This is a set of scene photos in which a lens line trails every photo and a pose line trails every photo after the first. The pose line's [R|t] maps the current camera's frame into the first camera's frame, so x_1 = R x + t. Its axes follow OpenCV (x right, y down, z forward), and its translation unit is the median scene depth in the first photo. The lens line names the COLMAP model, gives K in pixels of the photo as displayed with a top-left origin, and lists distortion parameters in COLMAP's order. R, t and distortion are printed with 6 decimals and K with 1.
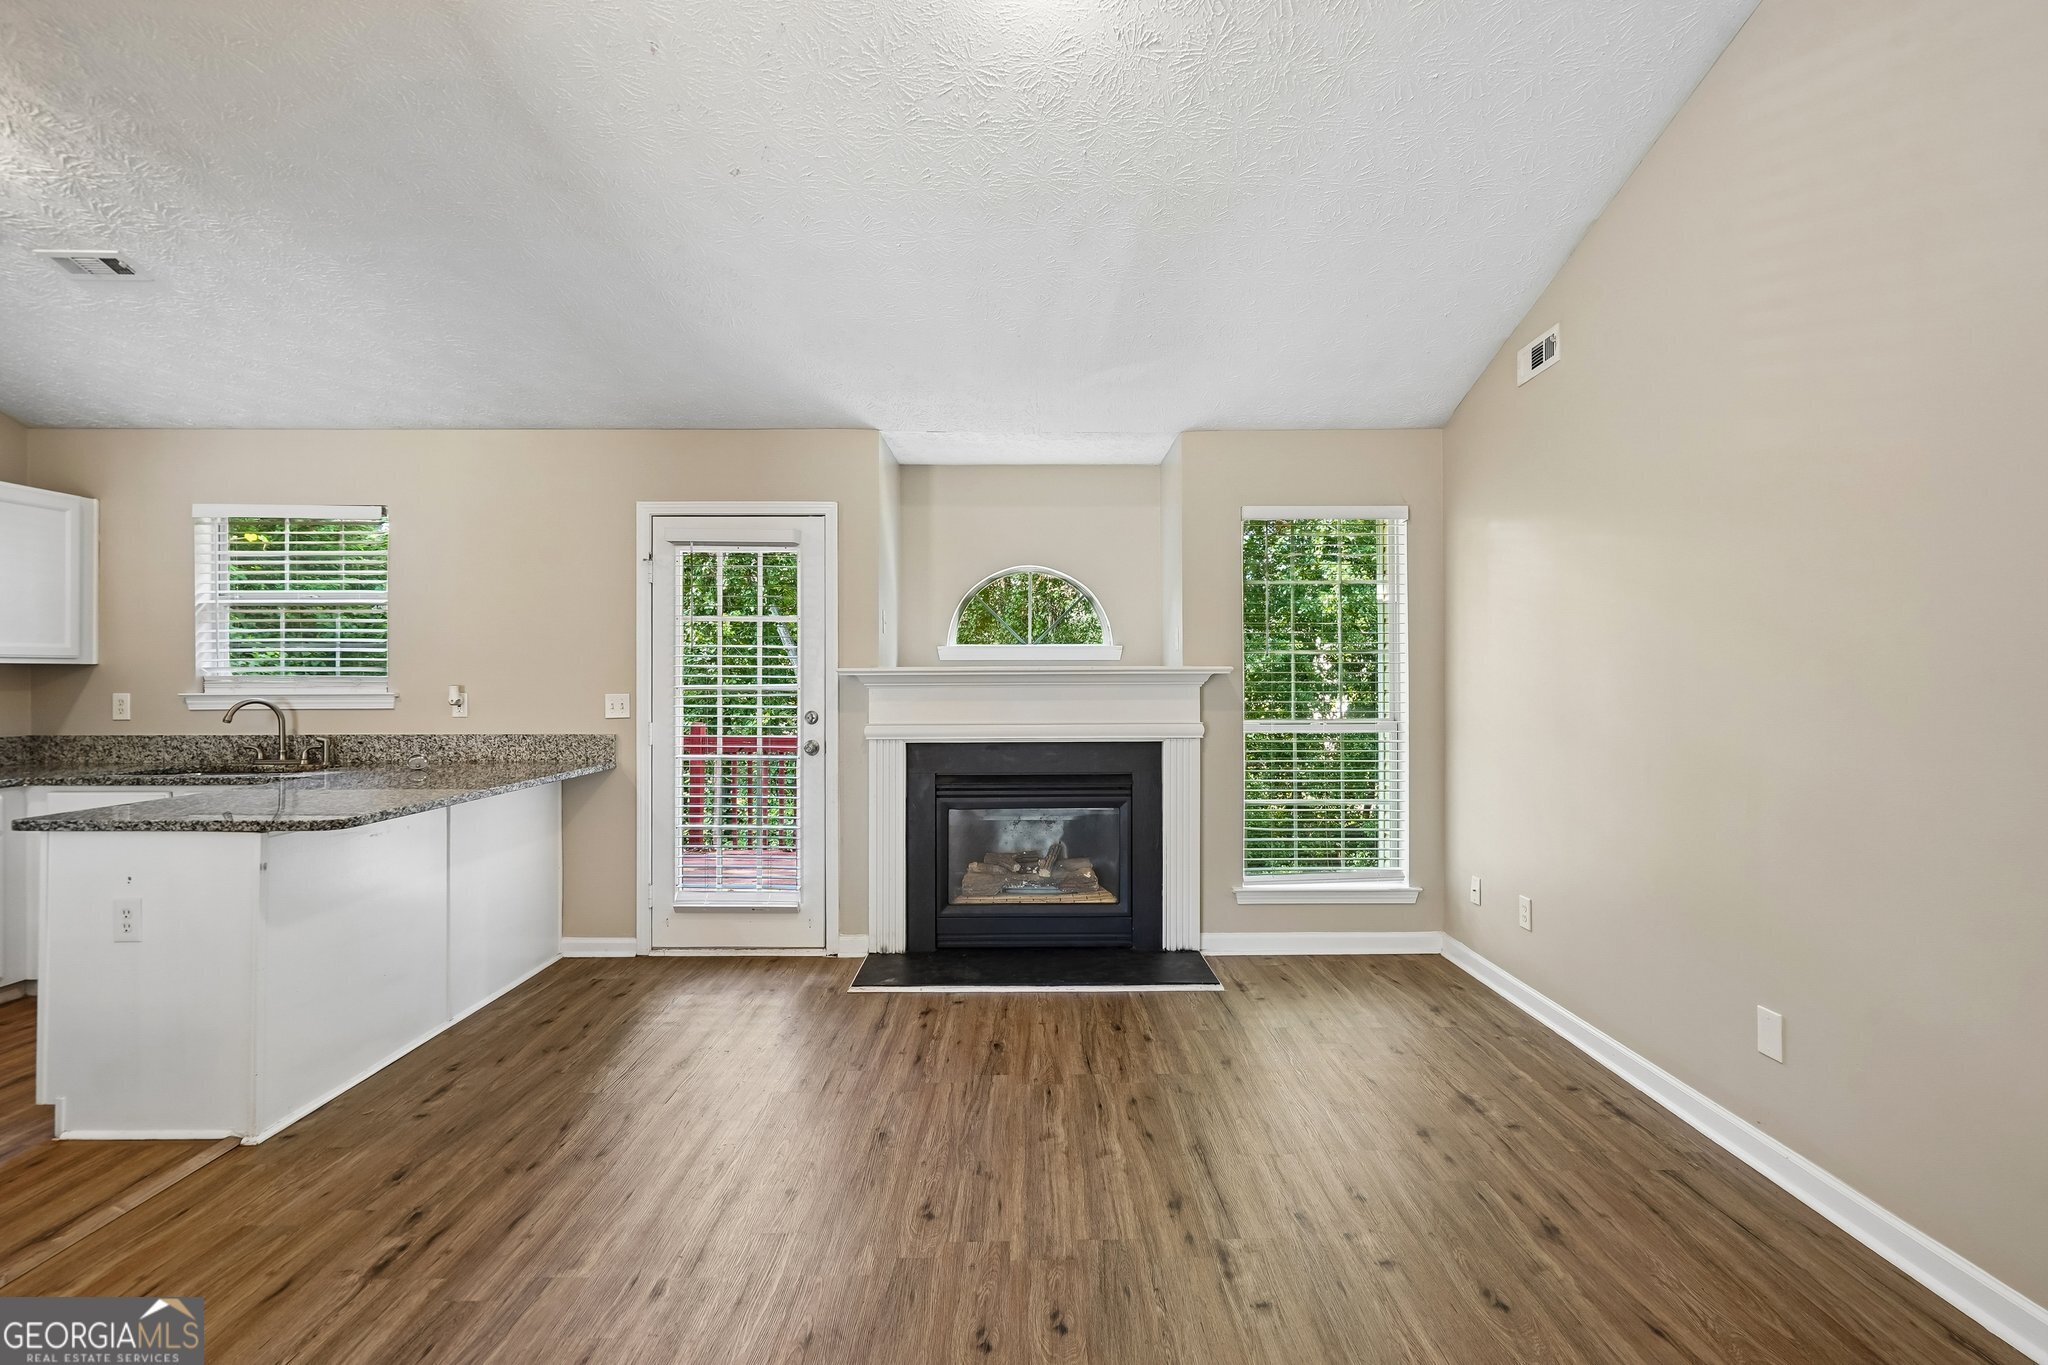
lens RADIAL K [[953.4, 0, 1027.5], [0, 953.4, 675.6], [0, 0, 1]] dist [-0.002436, 0.001655]
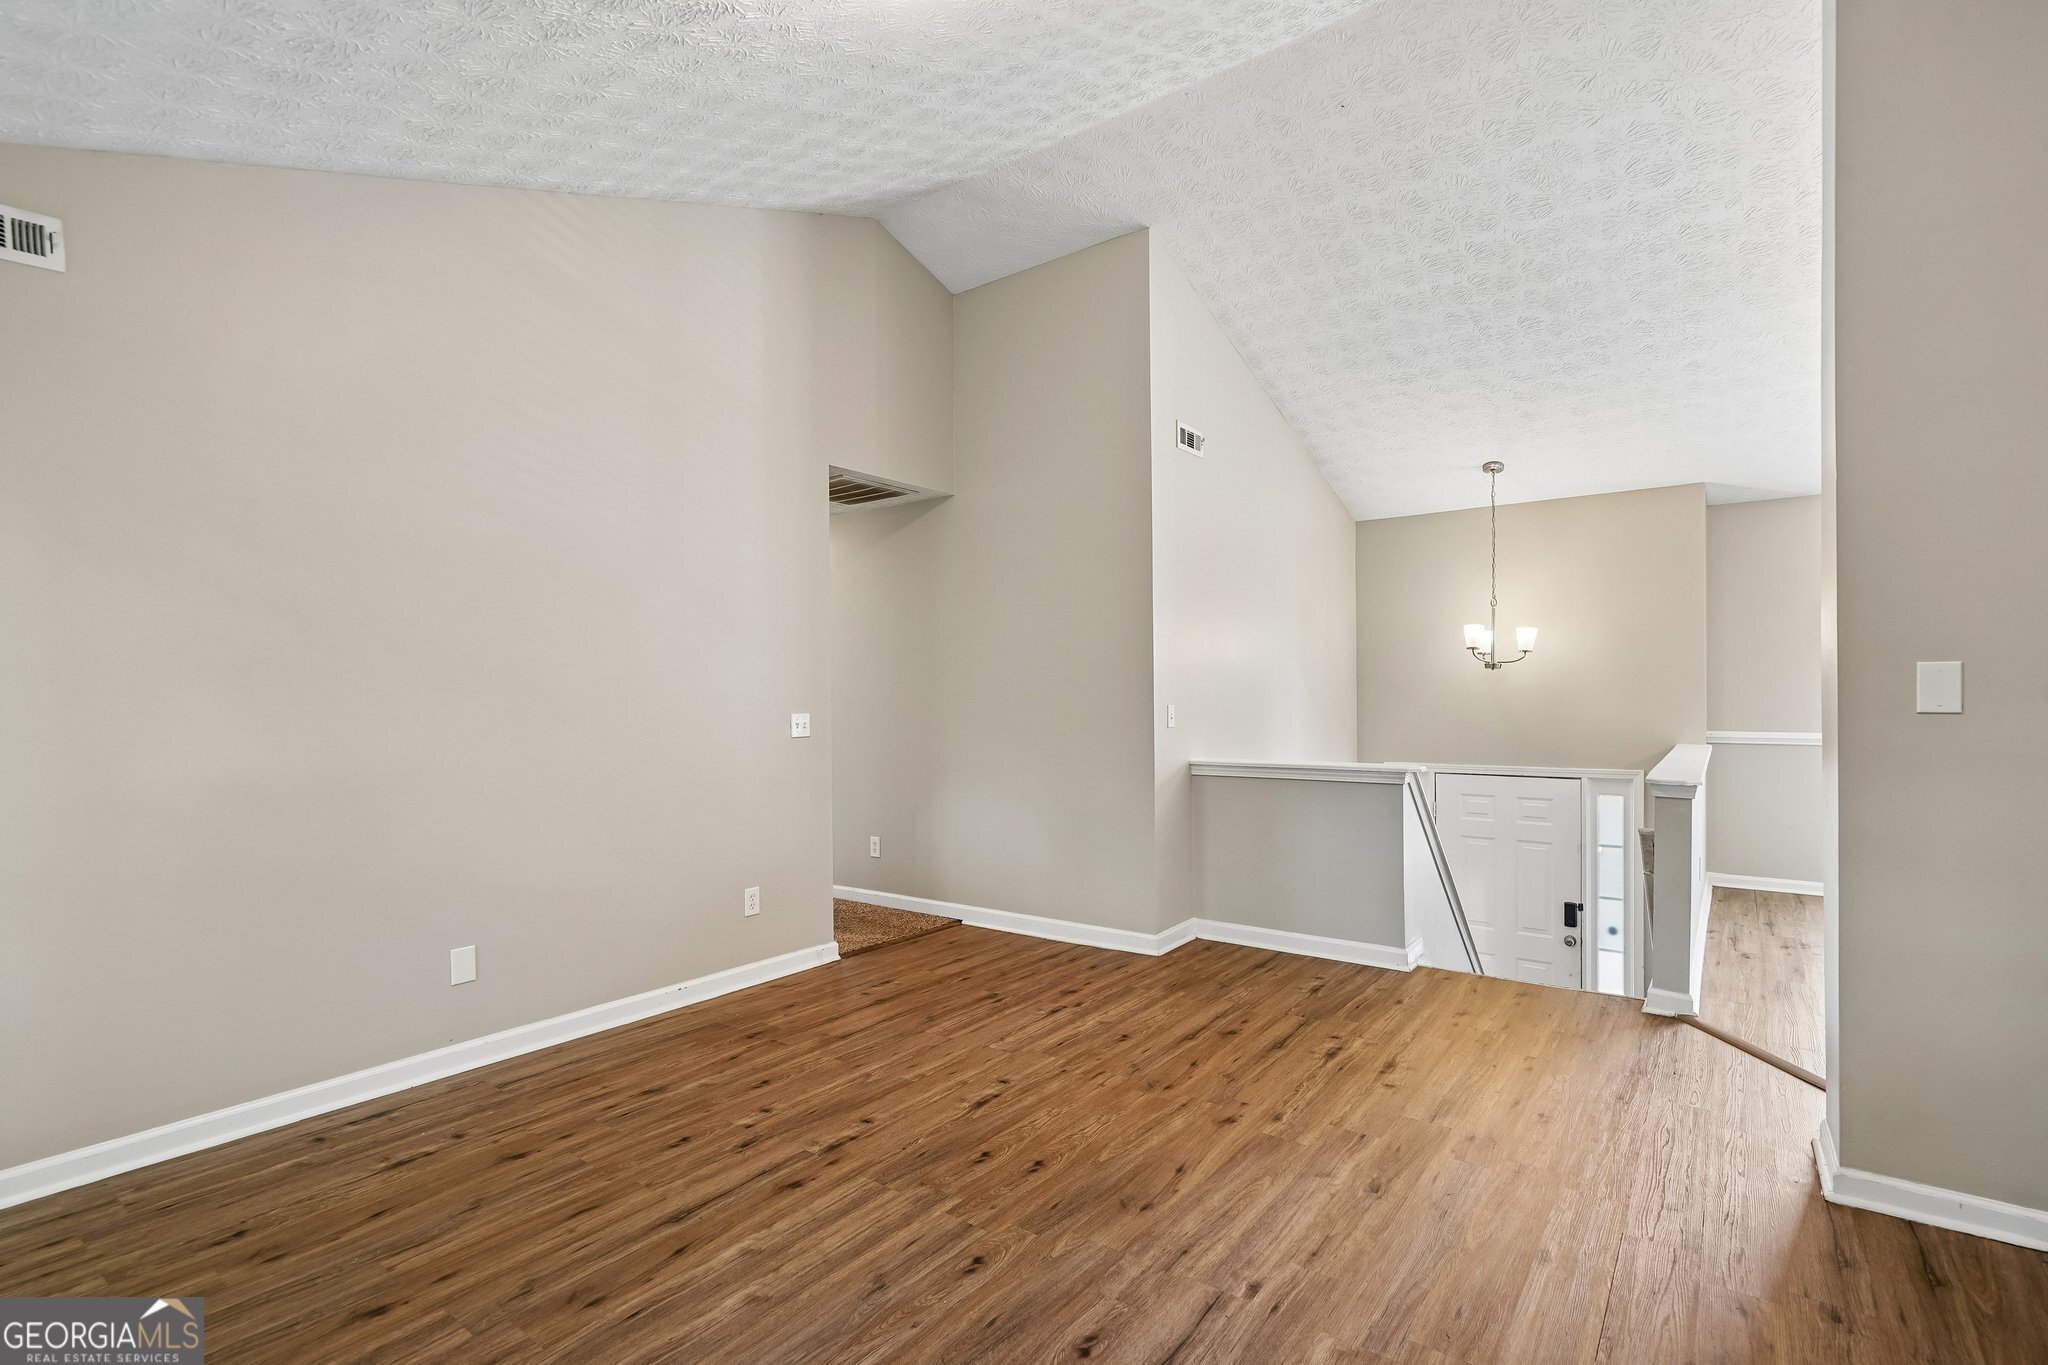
lens RADIAL K [[951.0, 0, 1018.6], [0, 951.0, 678.3], [0, 0, 1]] dist [-0.005529, 0.004895]
pose [[-0.793053, 0.018667, 0.608866, -0.380698], [0.011820, 0.999814, -0.015258, 0.000814], [-0.609037, -0.004904, -0.793126, 0.910597]]
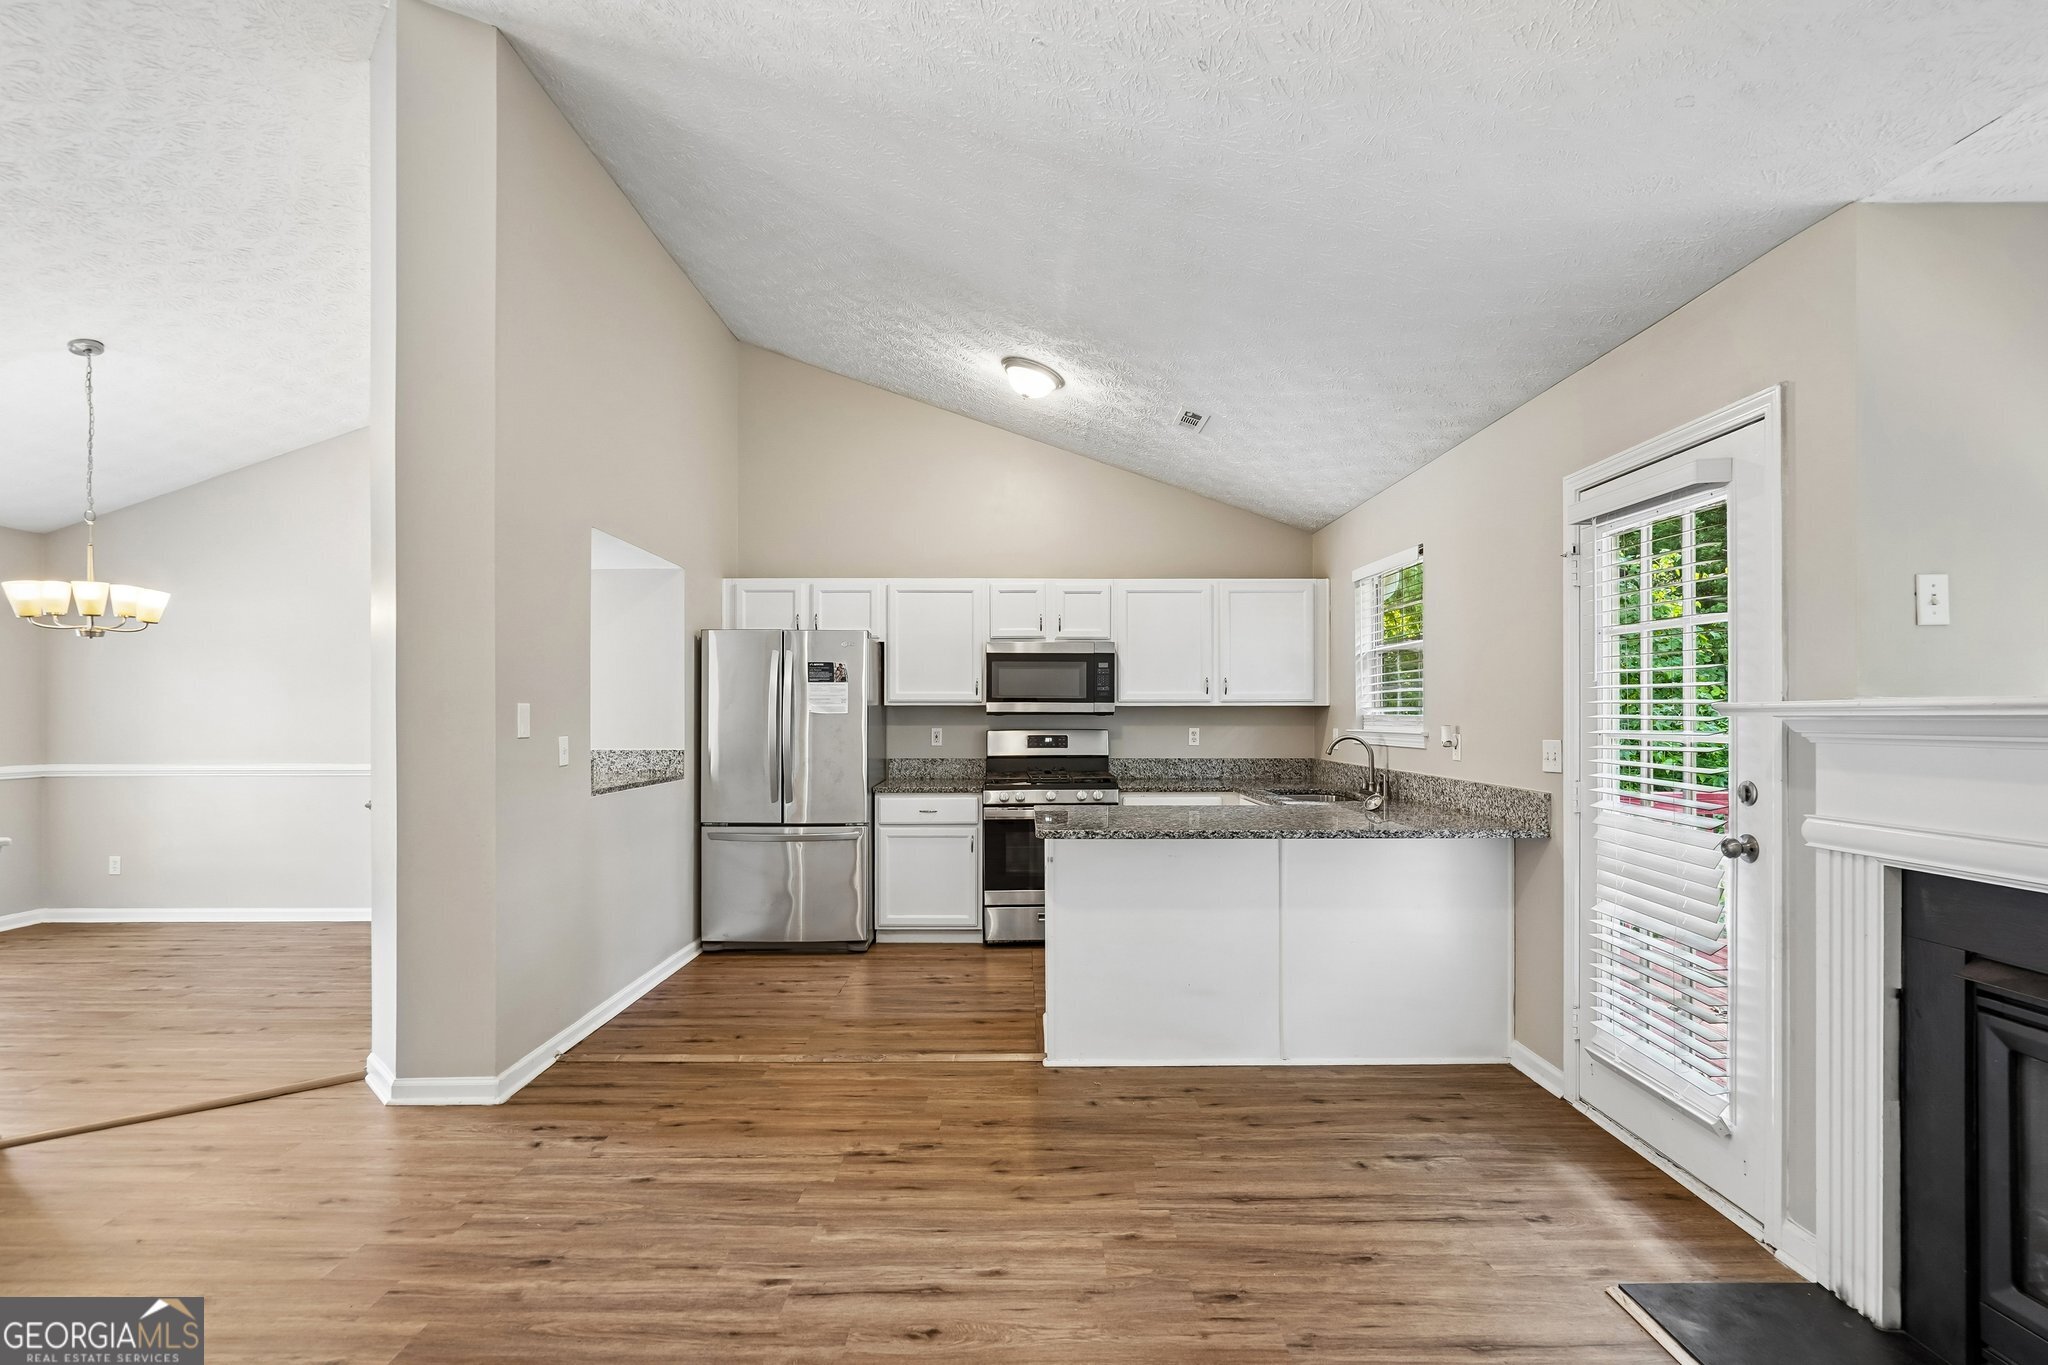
lens RADIAL K [[957.8, 0, 1029.8], [0, 957.8, 712.2], [0, 0, 1]] dist [-0.000194, 0.000509]
pose [[0.002523, -0.000907, -0.999996, 0.328528], [0.000768, 0.999999, -0.000905, -0.002288], [0.999997, -0.000766, 0.002524, 0.597558]]
